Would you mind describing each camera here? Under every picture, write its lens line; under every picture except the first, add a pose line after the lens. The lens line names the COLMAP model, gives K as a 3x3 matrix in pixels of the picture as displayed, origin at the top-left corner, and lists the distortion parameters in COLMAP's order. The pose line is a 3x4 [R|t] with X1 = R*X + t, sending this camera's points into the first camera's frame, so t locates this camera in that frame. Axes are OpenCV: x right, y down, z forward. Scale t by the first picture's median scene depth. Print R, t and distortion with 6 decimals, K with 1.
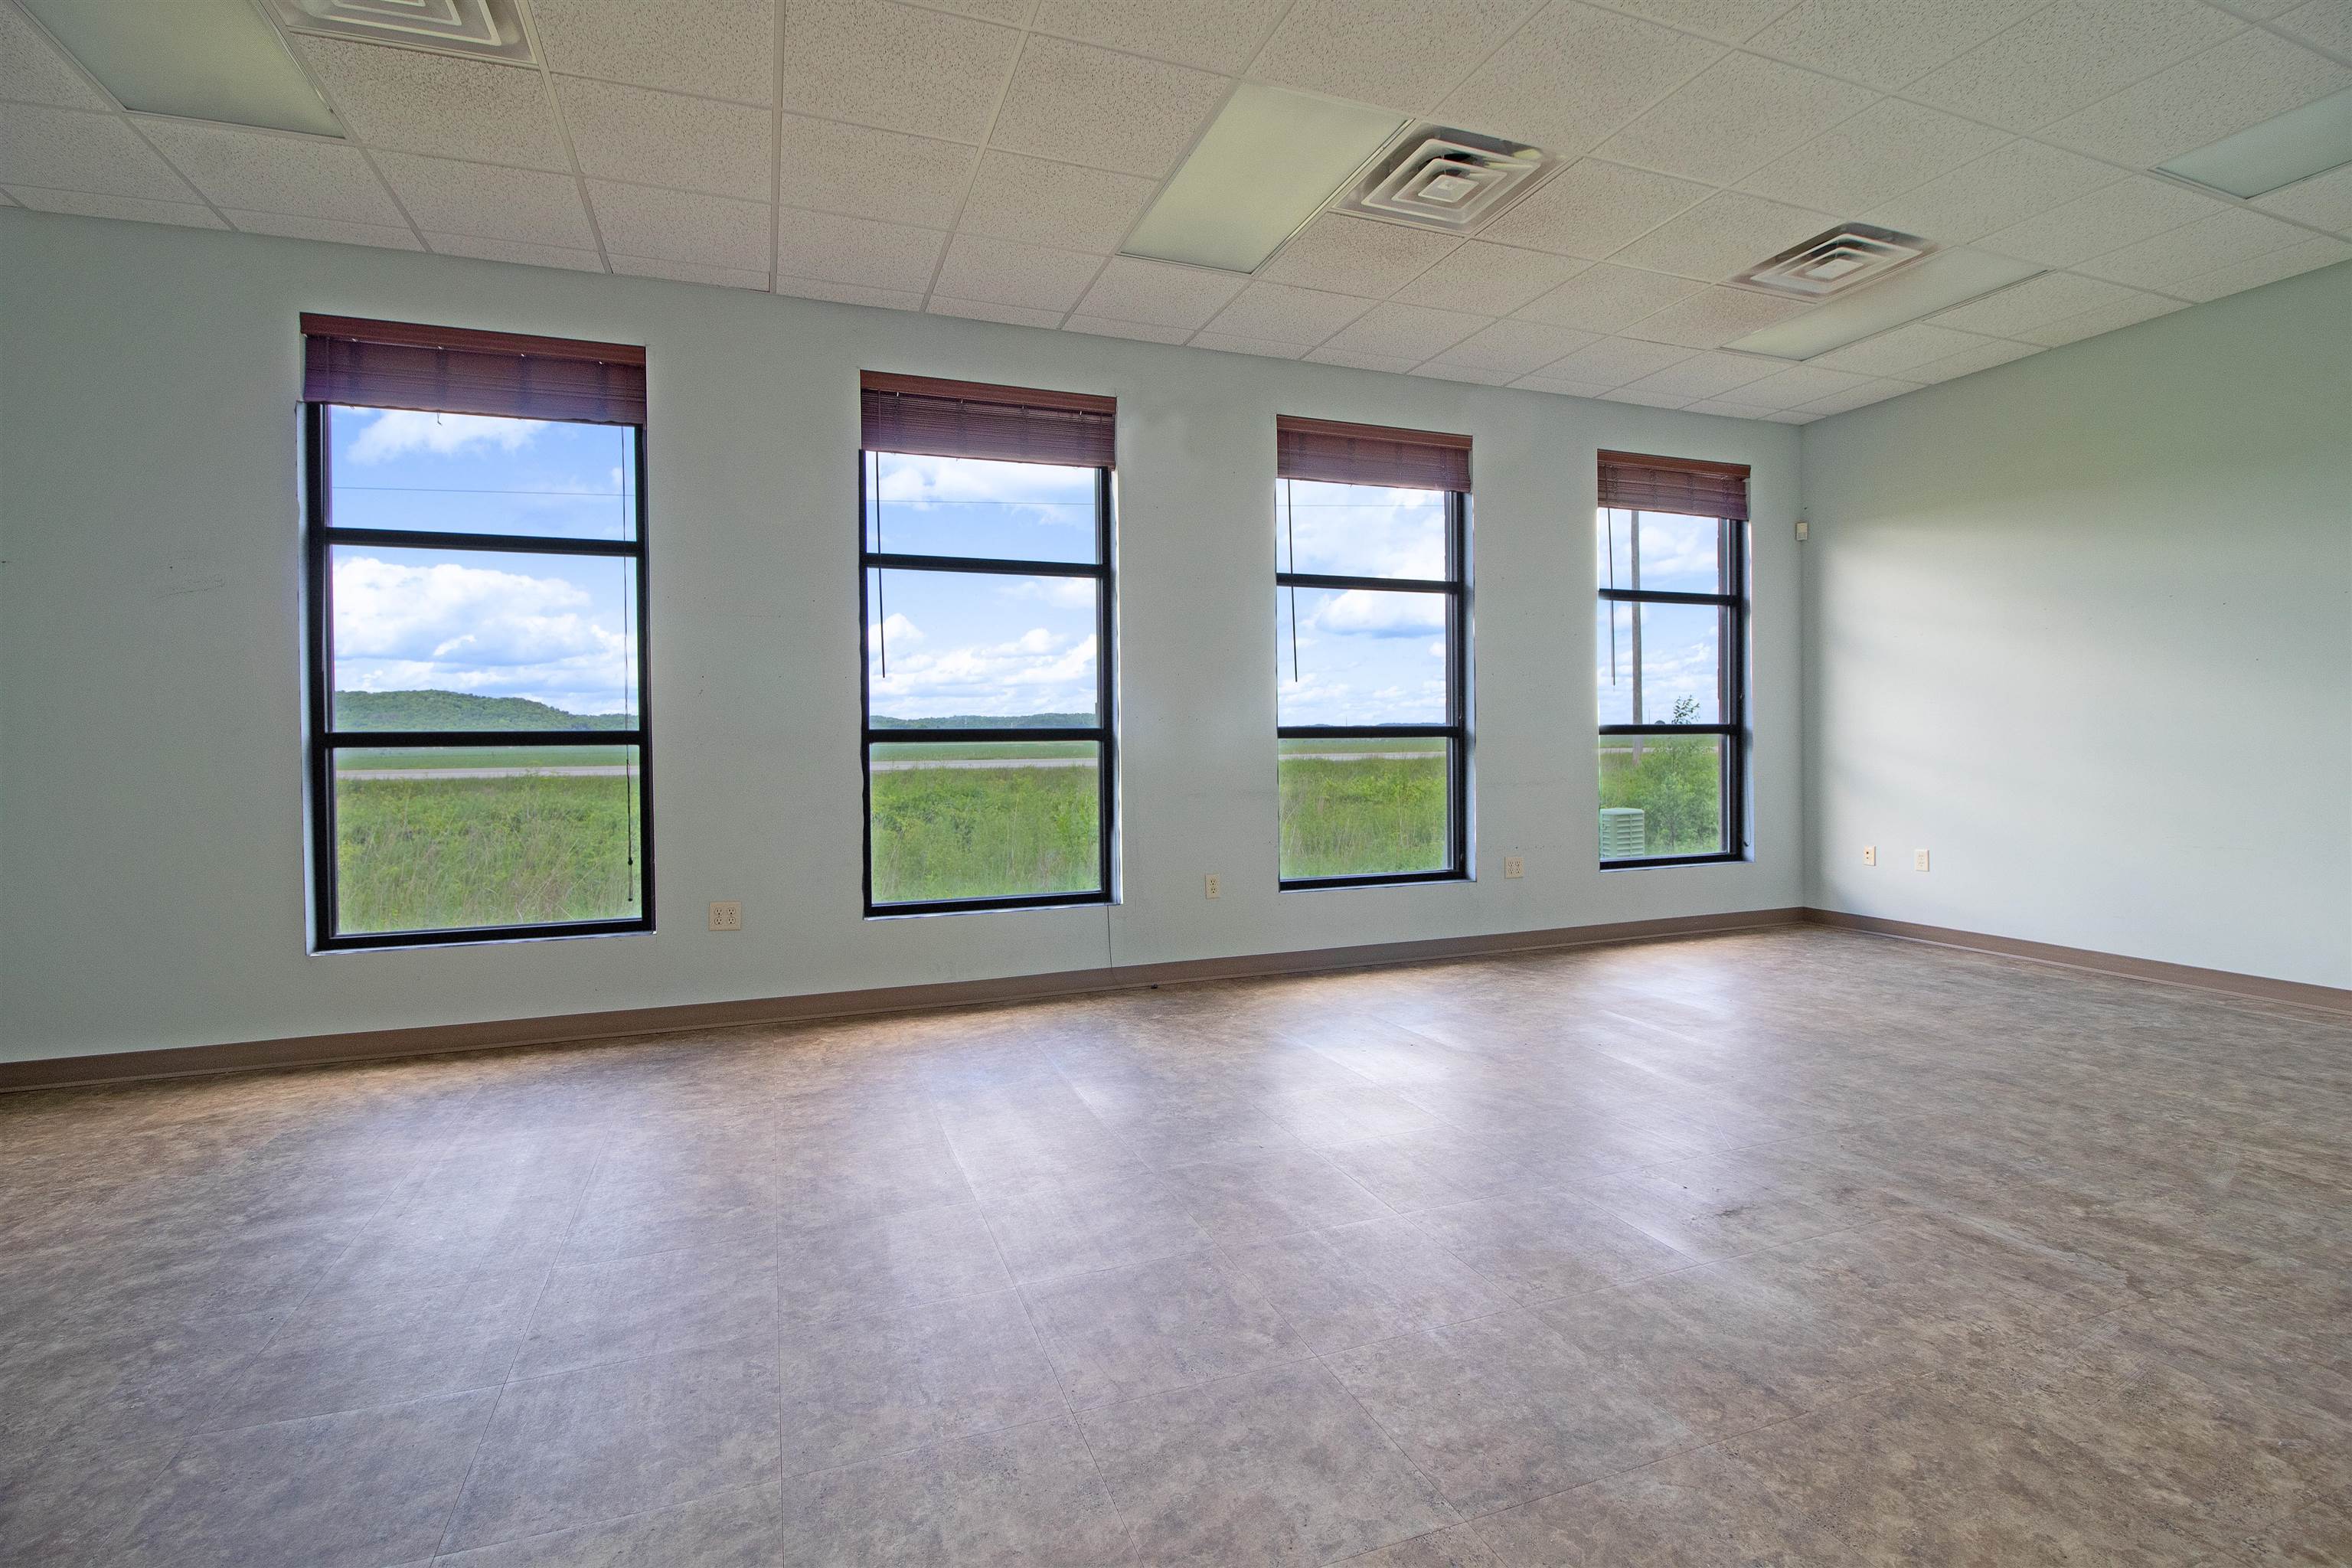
lens RADIAL K [[1084.3, 0, 1199.1], [0, 1084.3, 764.5], [0, 0, 1]] dist [-0.011826, -0.003314]
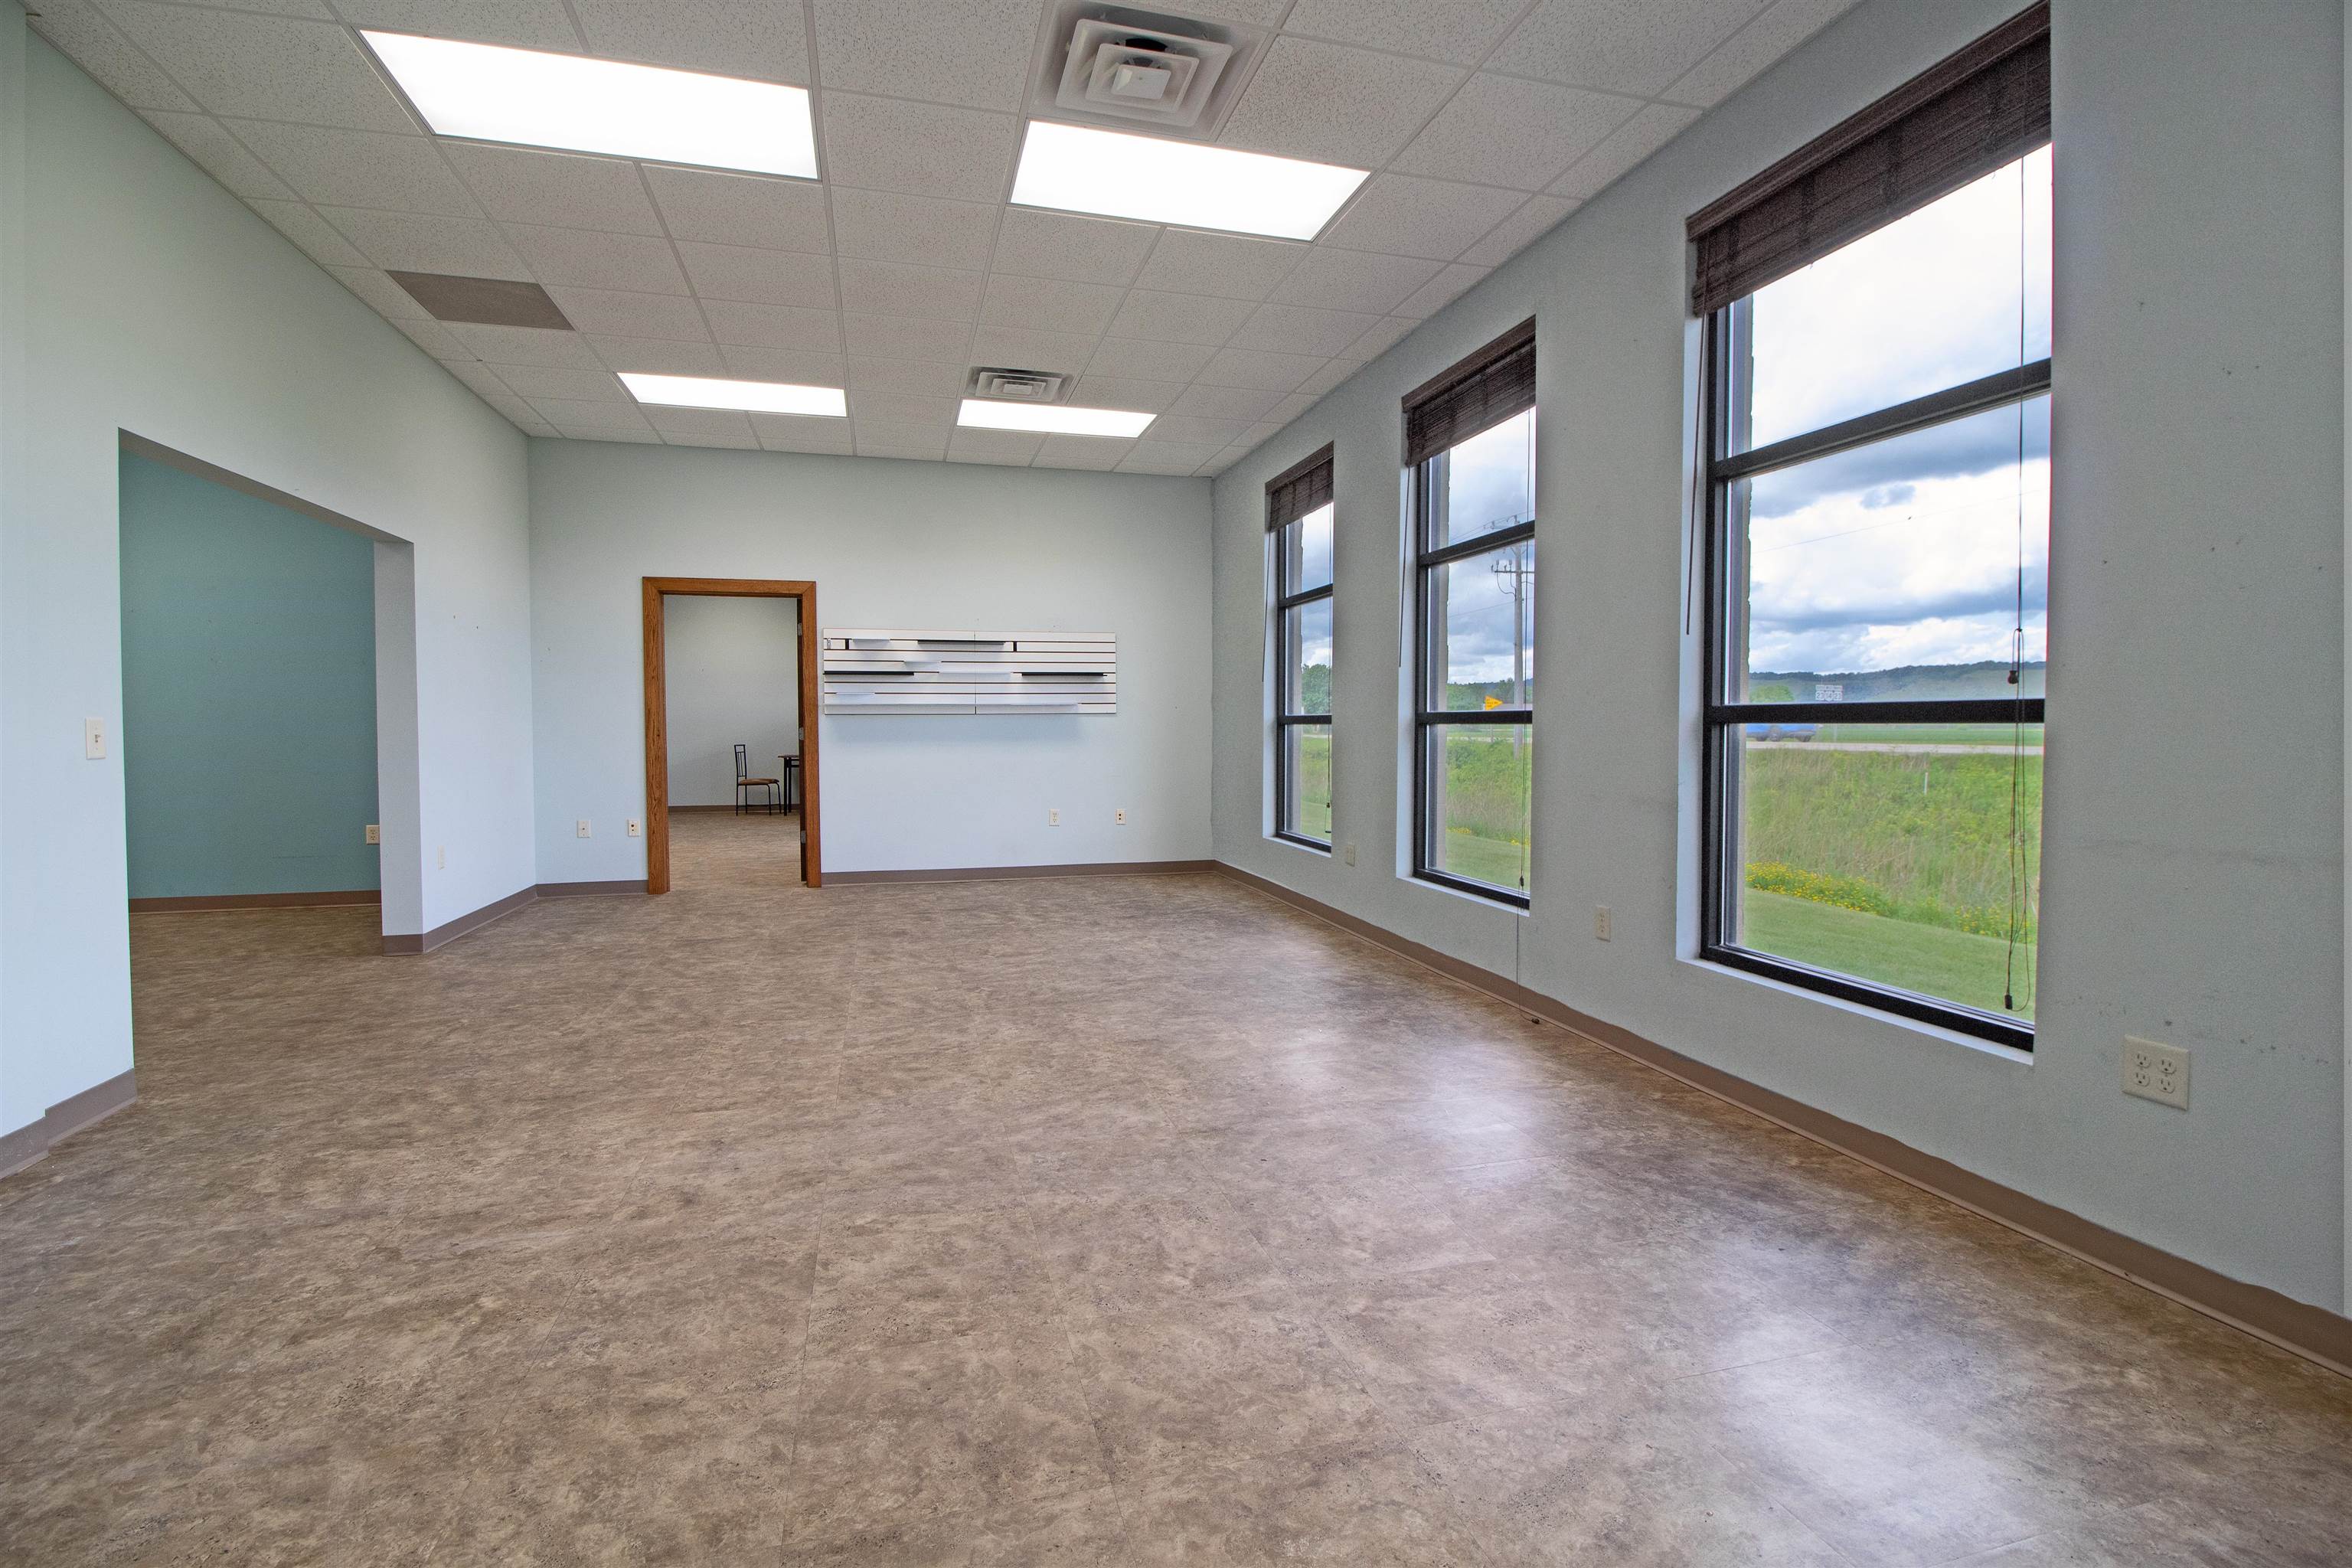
lens RADIAL K [[1084.3, 0, 1186.5], [0, 1084.3, 752.8], [0, 0, 1]] dist [-0.011826, -0.003314]
pose [[-0.088249, 0.036082, -0.995445, 1.486159], [-0.021188, 0.999050, 0.038091, -0.043771], [0.995873, 0.024453, -0.087400, 1.502040]]
